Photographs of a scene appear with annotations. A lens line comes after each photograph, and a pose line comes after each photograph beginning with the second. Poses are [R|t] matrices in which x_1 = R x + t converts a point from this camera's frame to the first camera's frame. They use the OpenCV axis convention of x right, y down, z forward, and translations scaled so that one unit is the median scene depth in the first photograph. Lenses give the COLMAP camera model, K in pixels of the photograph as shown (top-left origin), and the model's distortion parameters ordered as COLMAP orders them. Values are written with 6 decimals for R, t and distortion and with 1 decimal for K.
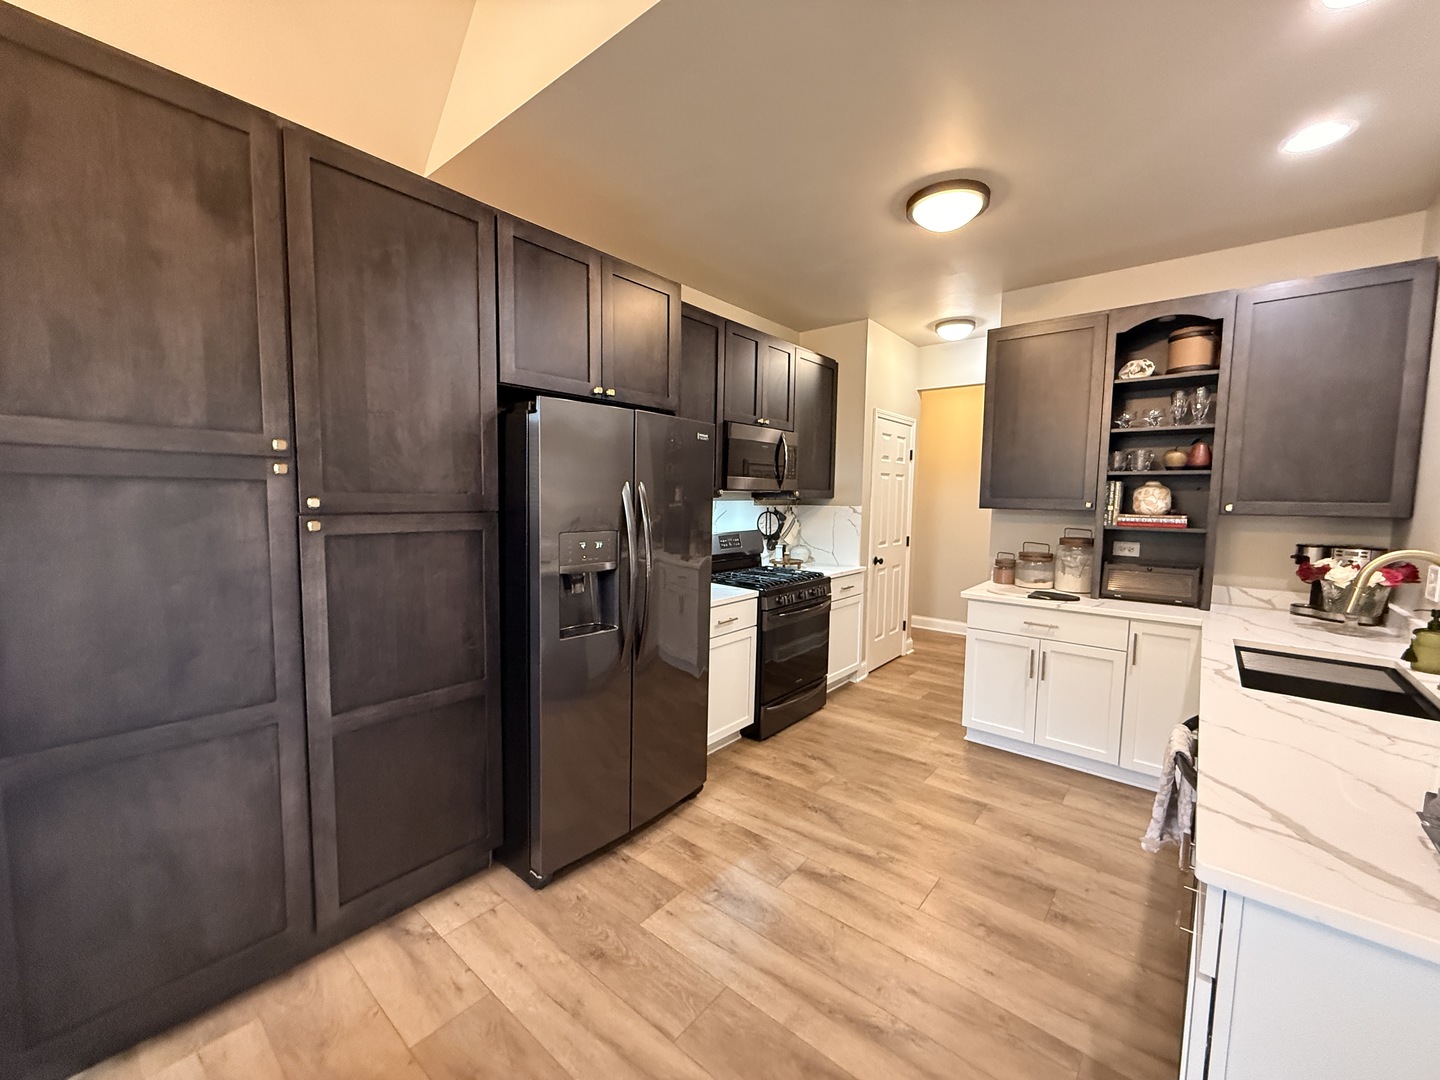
lens RADIAL K [[573.7, 0, 715.8], [0, 573.7, 542.6], [0, 0, 1]] dist [0.001748, -0.000057]
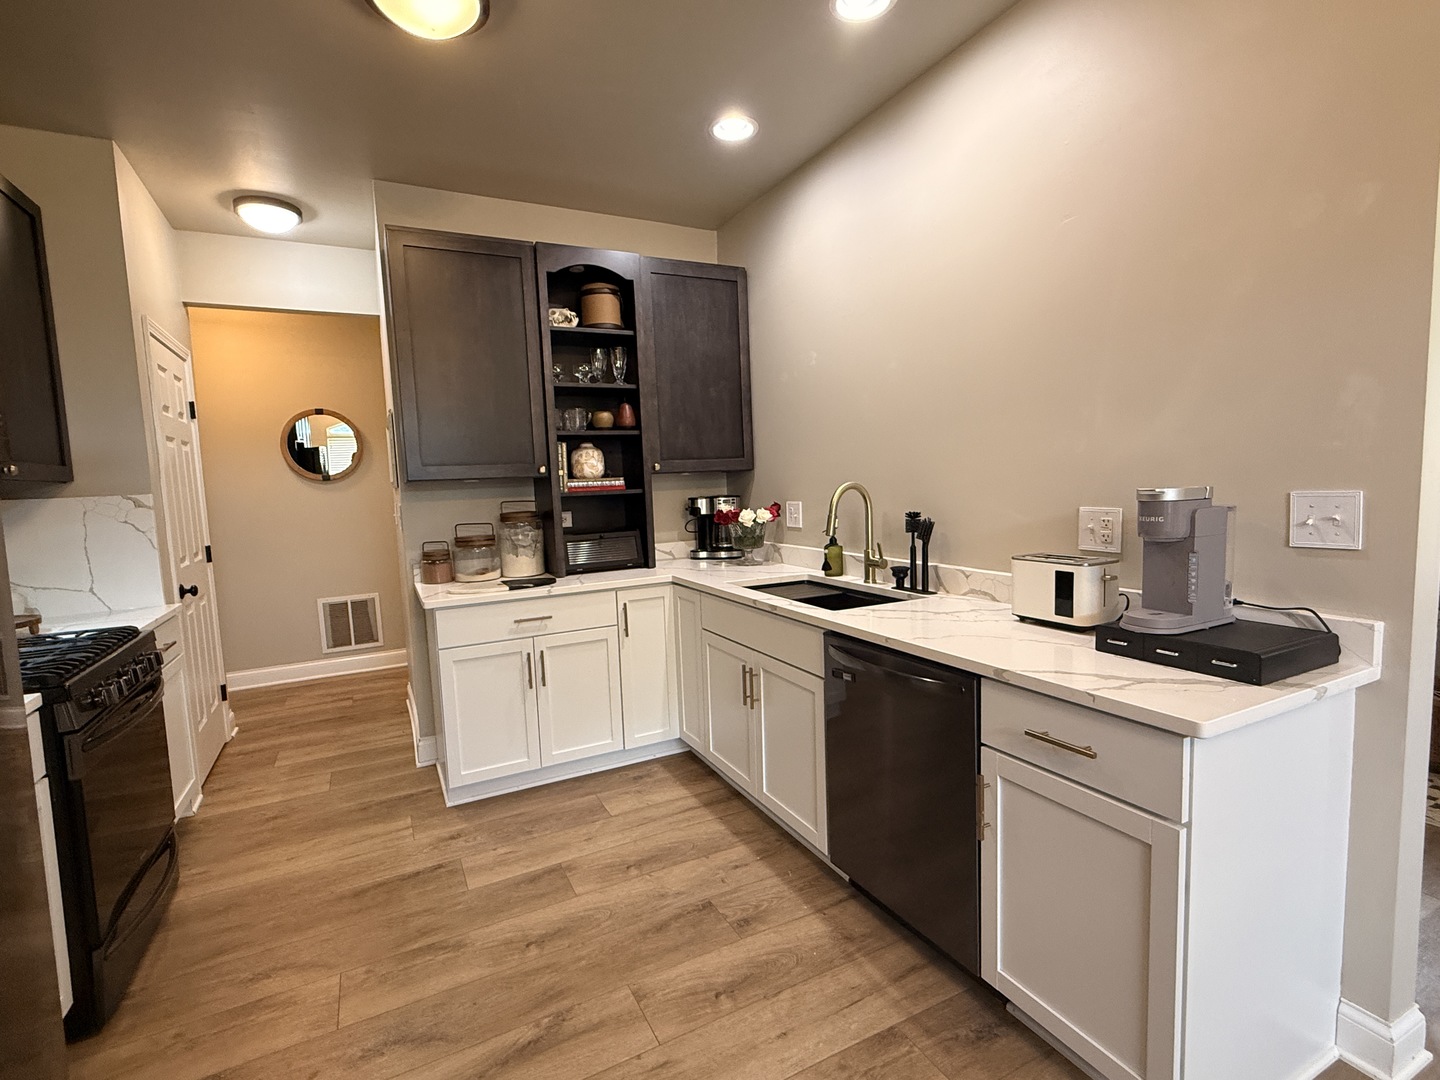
lens RADIAL K [[683.5, 0, 721.4], [0, 683.5, 544.0], [0, 0, 1]] dist [0.001562, -0.000416]
pose [[0.382324, -0.114441, 0.916914, -0.196804], [0.122523, 0.989818, 0.072452, 0.002418], [-0.915869, 0.084643, 0.392453, 0.379954]]
